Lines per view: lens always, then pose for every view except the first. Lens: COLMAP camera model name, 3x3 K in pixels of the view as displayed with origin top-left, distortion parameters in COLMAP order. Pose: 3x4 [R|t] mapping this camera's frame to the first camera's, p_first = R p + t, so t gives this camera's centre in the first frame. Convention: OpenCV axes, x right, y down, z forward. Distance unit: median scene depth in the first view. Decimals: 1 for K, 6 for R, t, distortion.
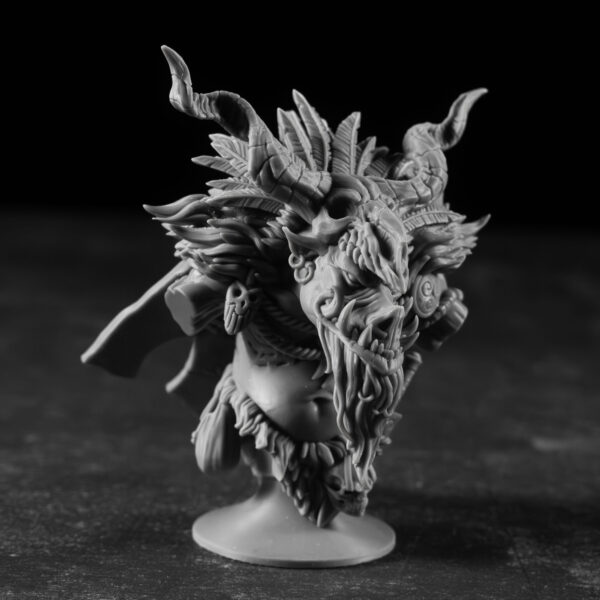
lens RADIAL K [[1989.6, 0, 300.0], [0, 1989.6, 300.0], [0, 0, 1]] dist [-0.043166, -1.884509]
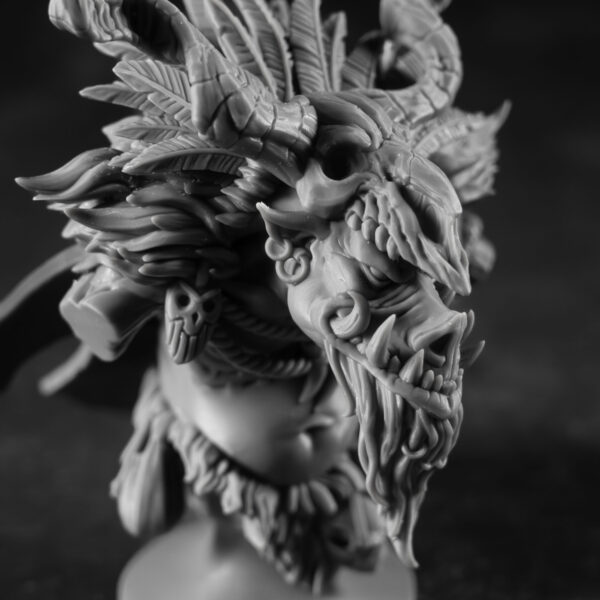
lens RADIAL K [[1989.6, 0, 300.0], [0, 1989.6, 300.0], [0, 0, 1]] dist [-0.043166, -1.884509]
pose [[0.979350, -0.129786, 0.155013, -0.094359], [0.099515, 0.976886, 0.189183, -0.121598], [-0.175984, -0.169850, 0.969629, 0.378228]]
